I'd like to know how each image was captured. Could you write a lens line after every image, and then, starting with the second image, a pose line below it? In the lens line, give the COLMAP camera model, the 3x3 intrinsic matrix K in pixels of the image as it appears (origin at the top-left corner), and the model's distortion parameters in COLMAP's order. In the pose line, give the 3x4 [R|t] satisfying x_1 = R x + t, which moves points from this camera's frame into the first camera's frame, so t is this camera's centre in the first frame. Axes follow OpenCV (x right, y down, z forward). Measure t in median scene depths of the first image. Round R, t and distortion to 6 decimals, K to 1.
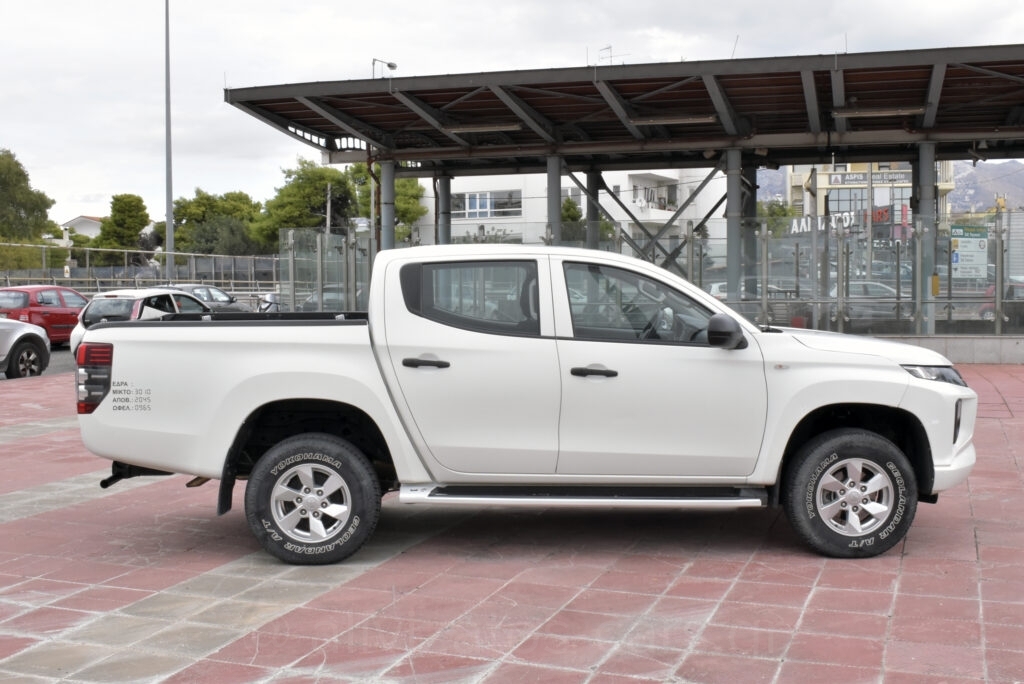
lens RADIAL K [[1187.4, 0, 512.9], [0, 1187.4, 341.6], [0, 0, 1]] dist [-0.037642, 0.000000]
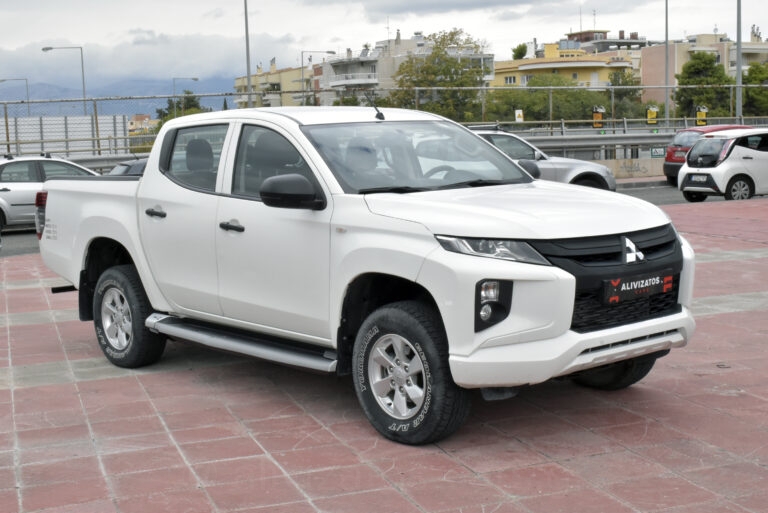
lens RADIAL K [[1159.1, 0, 387.4], [0, 1159.1, 258.0], [0, 0, 1]] dist [-0.003581, 0.000000]
pose [[0.628403, 0.066035, -0.775080, 0.970442], [-0.007946, 0.996883, 0.078490, -0.030111], [0.777847, -0.043164, 0.626970, 0.435177]]
